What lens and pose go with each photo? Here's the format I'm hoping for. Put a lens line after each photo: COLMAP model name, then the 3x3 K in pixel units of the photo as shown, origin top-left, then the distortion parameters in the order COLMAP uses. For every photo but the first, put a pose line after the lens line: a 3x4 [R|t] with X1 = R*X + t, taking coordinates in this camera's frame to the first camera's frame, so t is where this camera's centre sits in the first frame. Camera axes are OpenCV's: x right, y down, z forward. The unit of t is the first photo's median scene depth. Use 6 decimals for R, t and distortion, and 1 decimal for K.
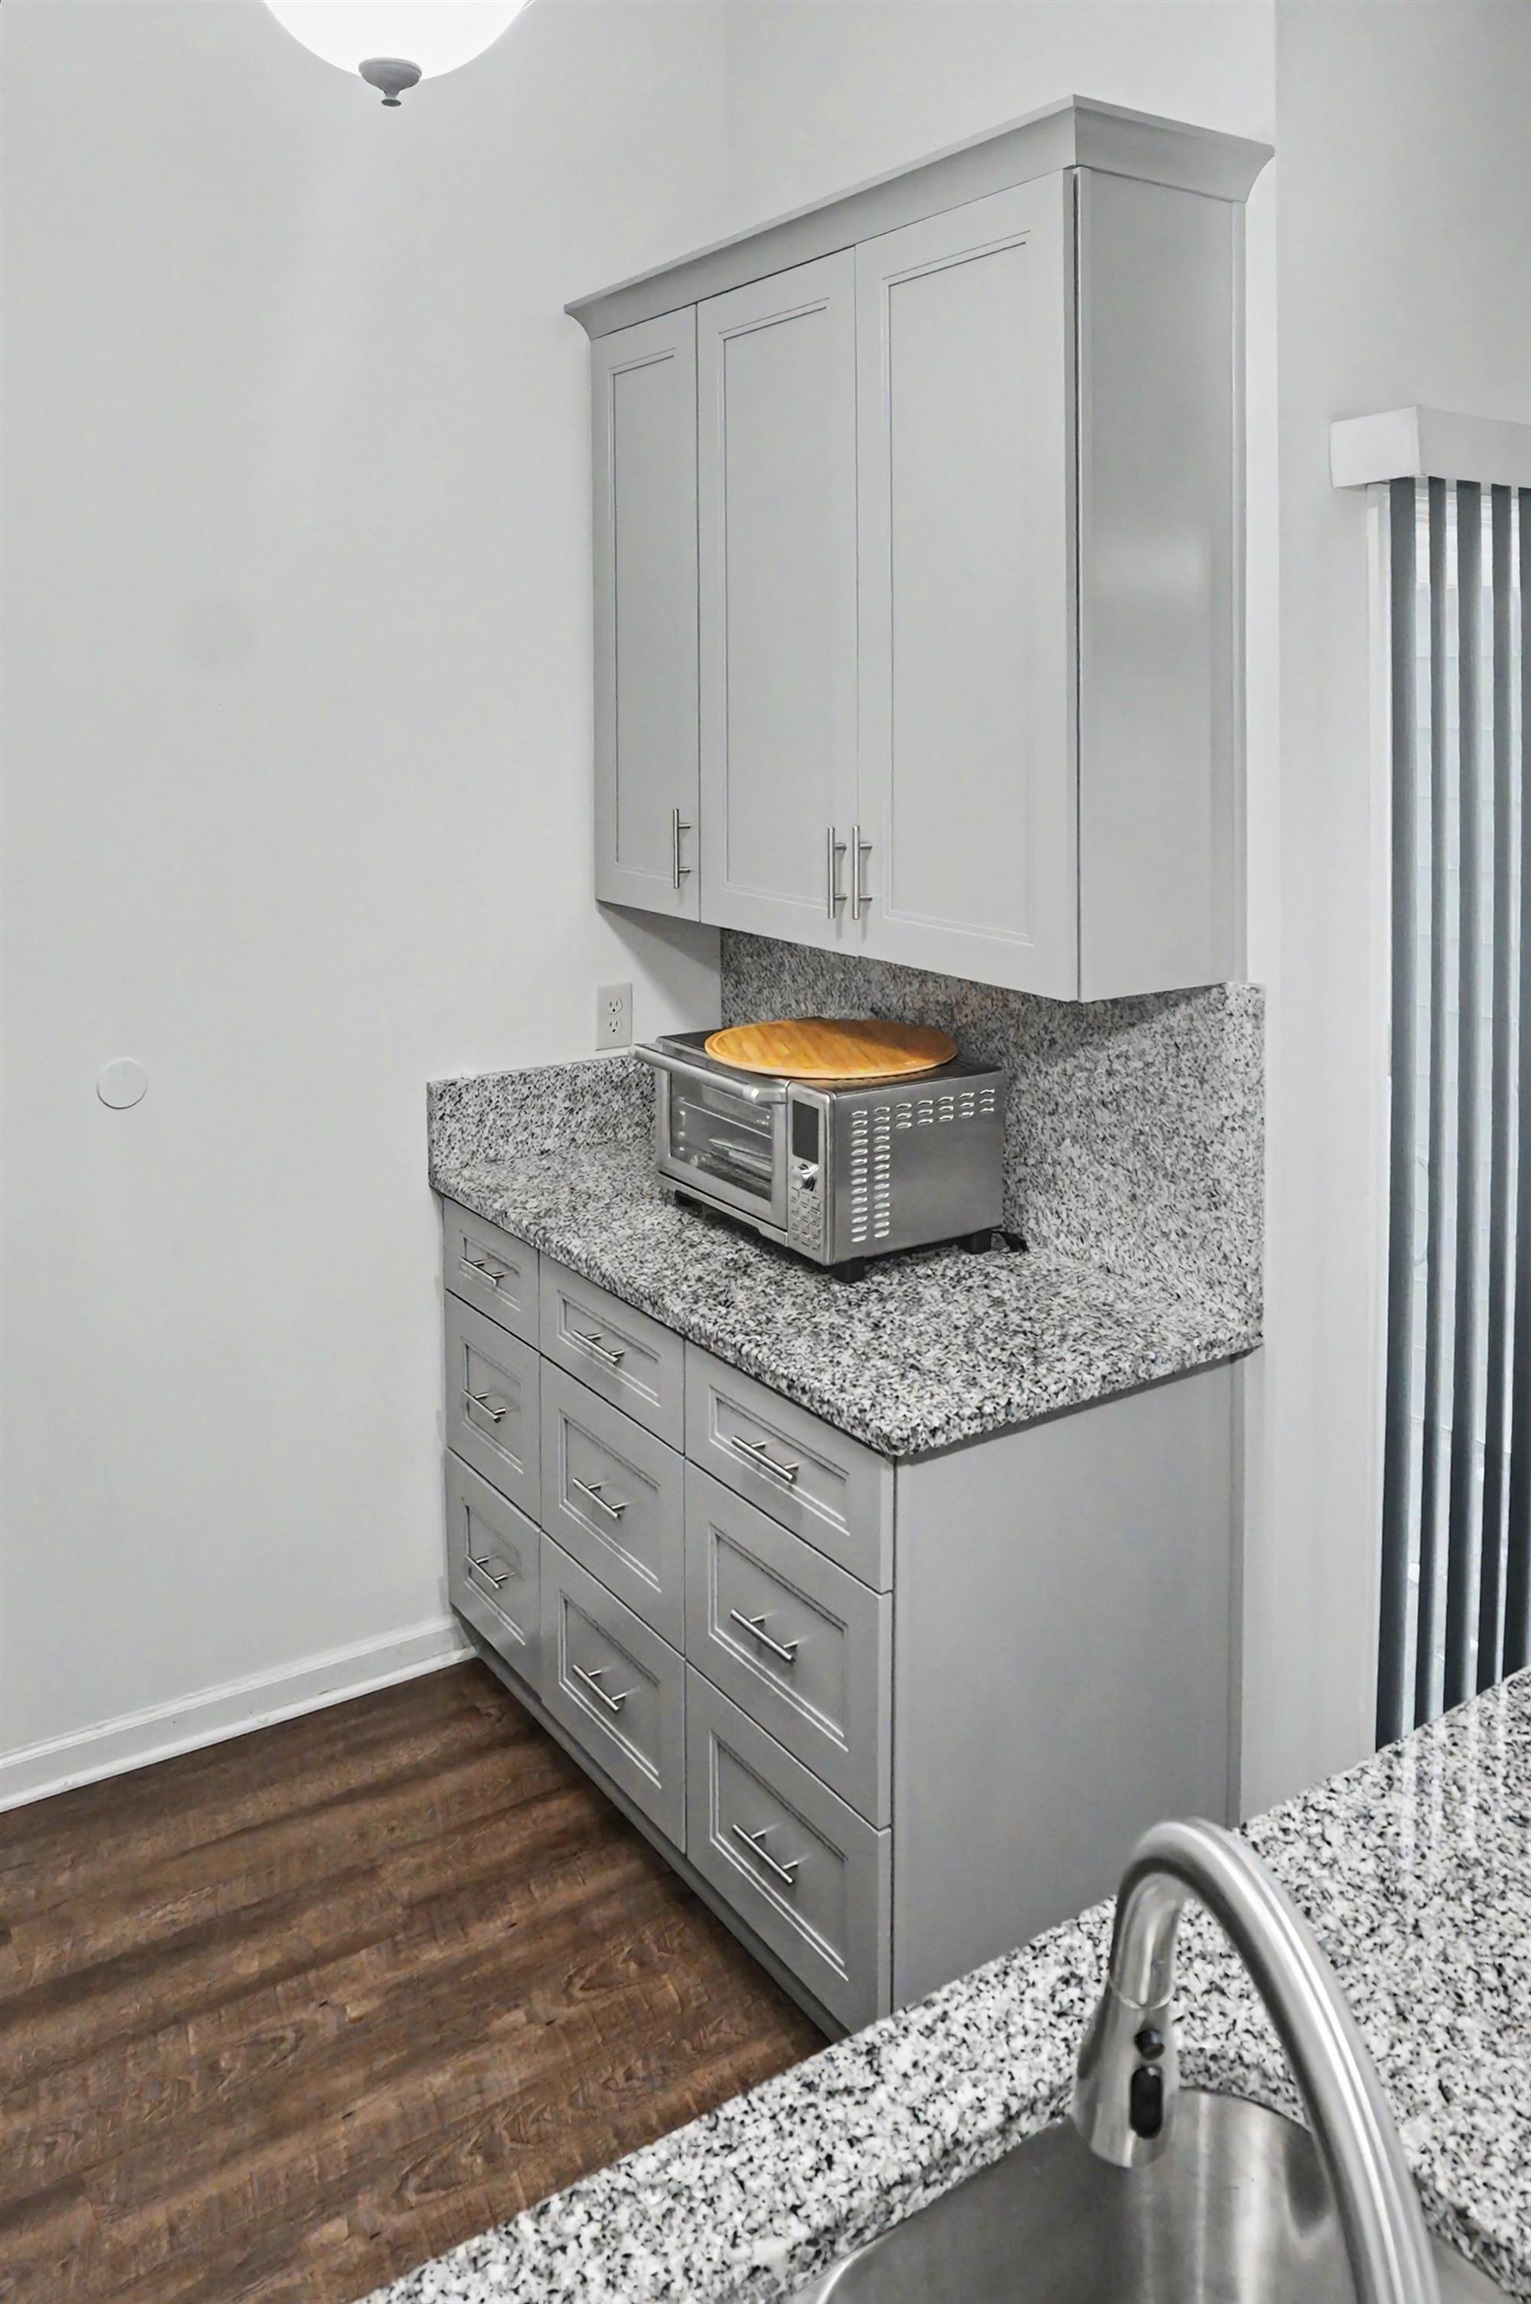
lens RADIAL K [[1673.5, 0, 757.6], [0, 1673.5, 1151.1], [0, 0, 1]] dist [0.001160, 0.005109]
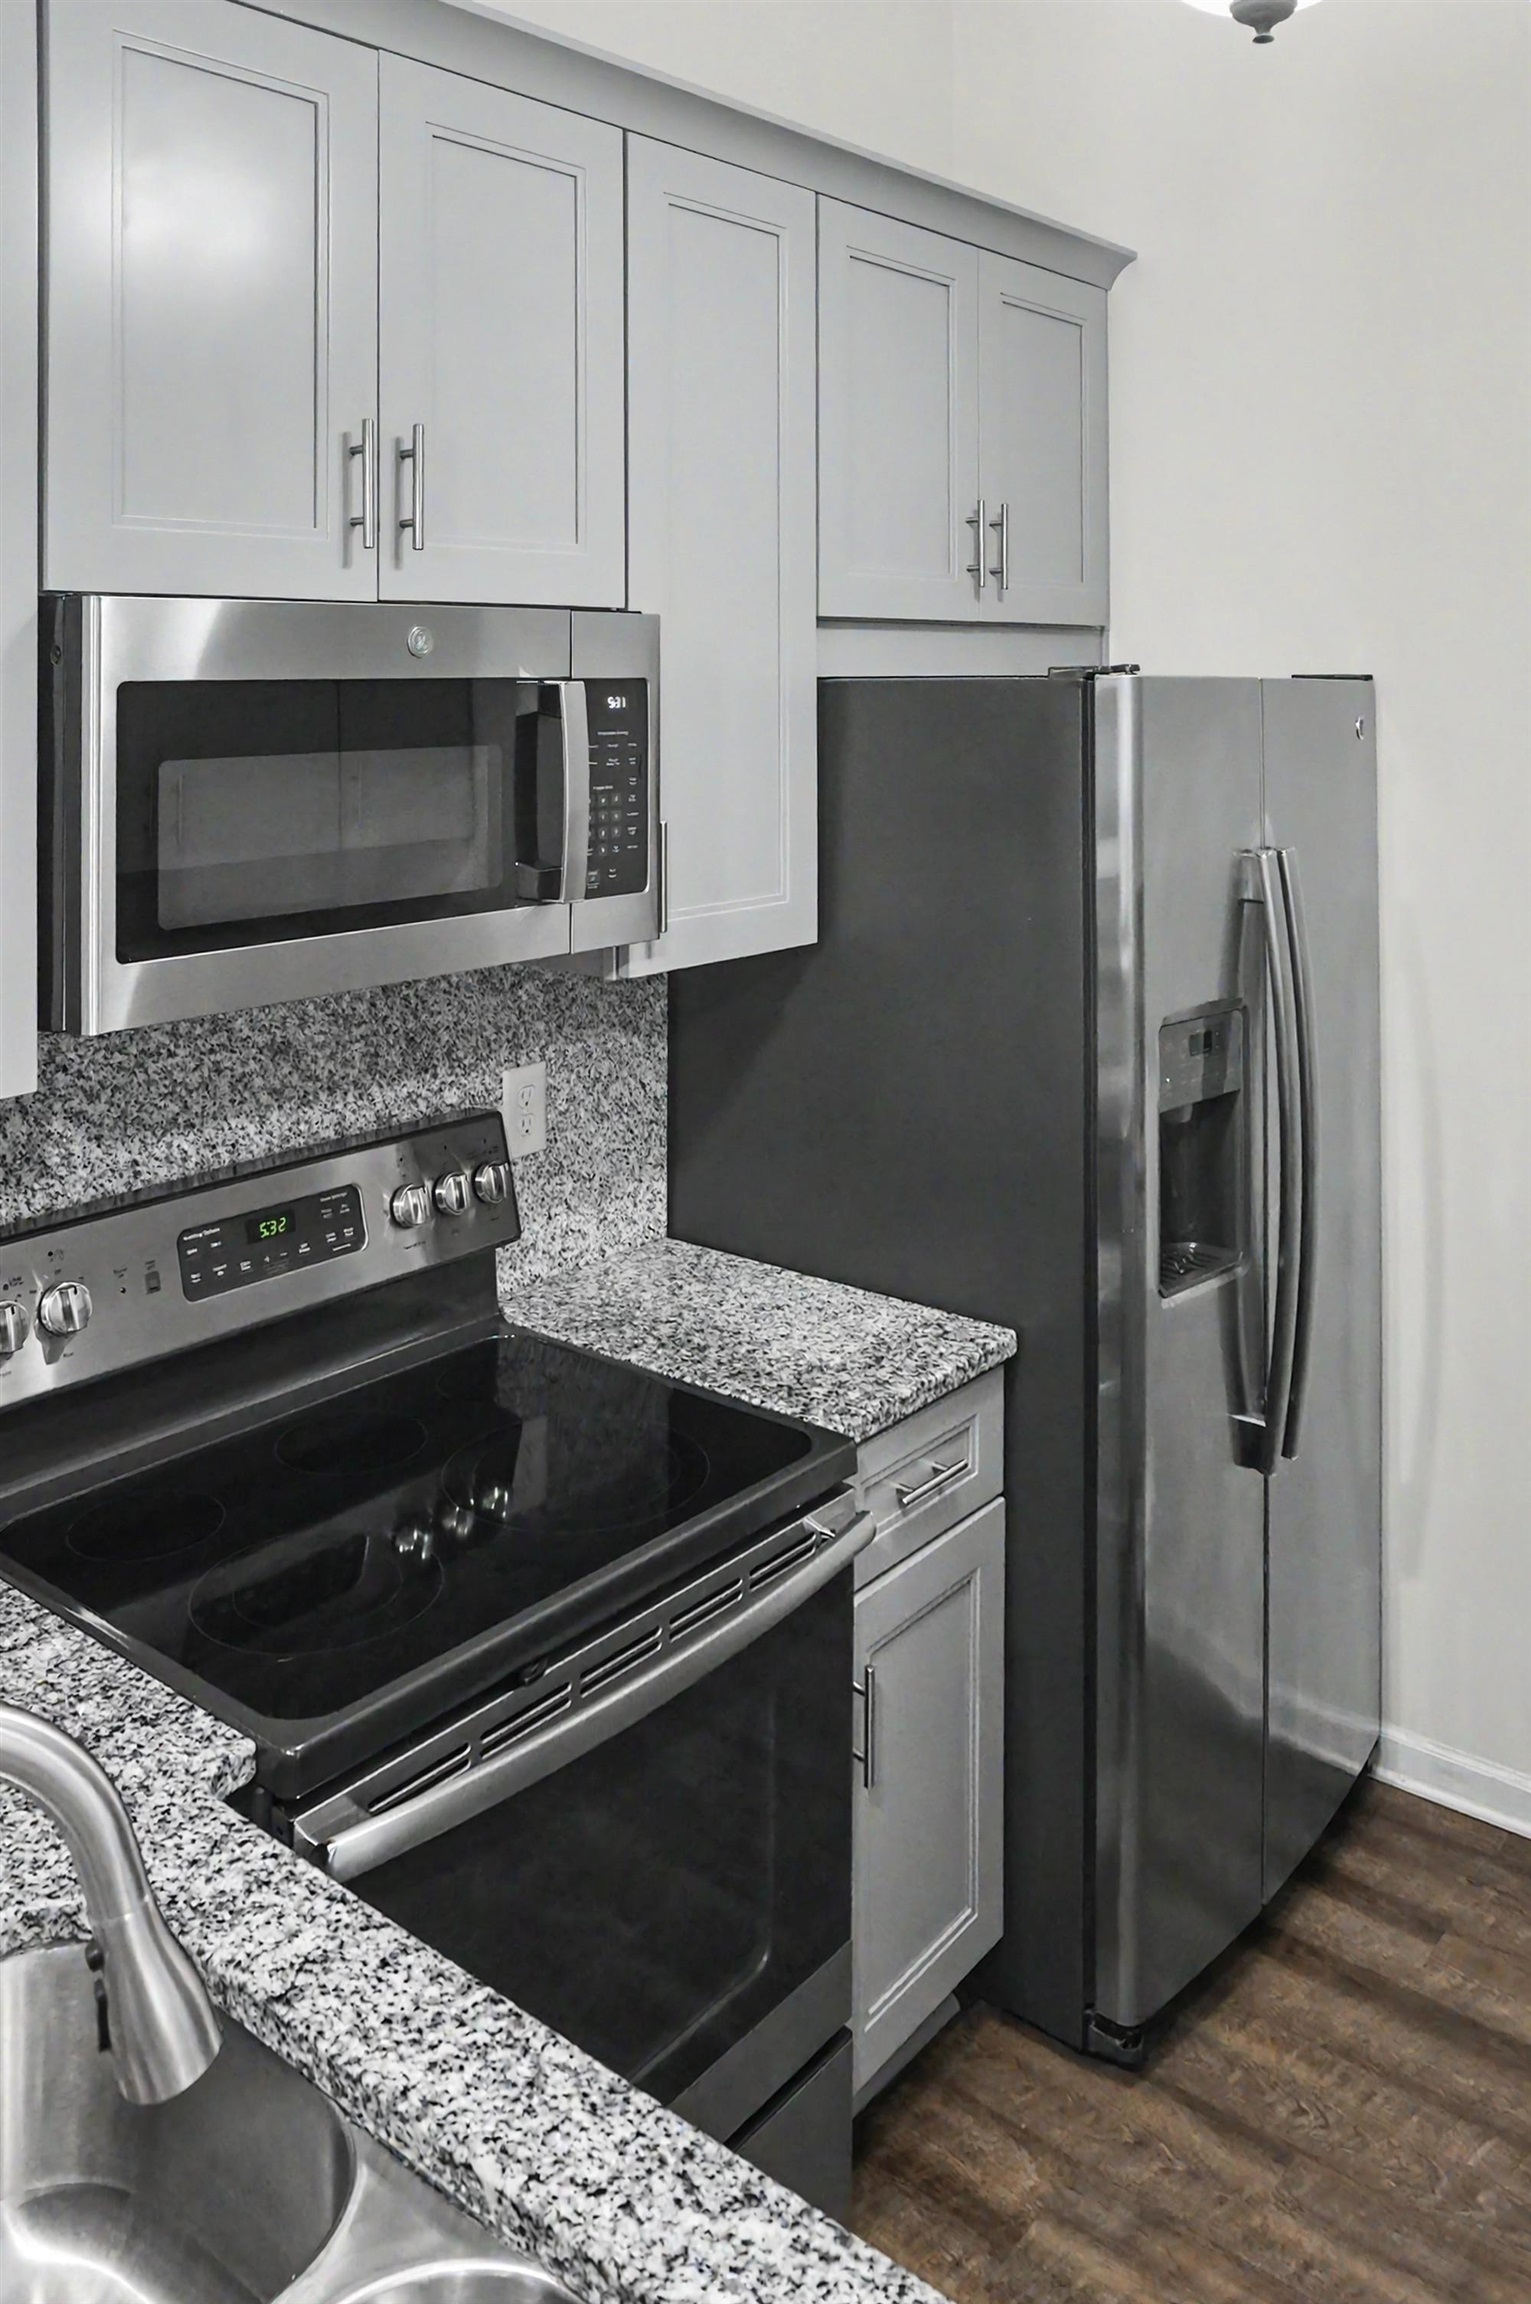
lens RADIAL K [[1673.5, 0, 758.1], [0, 1673.5, 1151.7], [0, 0, 1]] dist [0.001160, 0.005109]
pose [[0.310641, 0.245662, -0.918233, 0.800271], [-0.263371, 0.950448, 0.165181, -0.145320], [0.913311, 0.190524, 0.359948, 0.620429]]
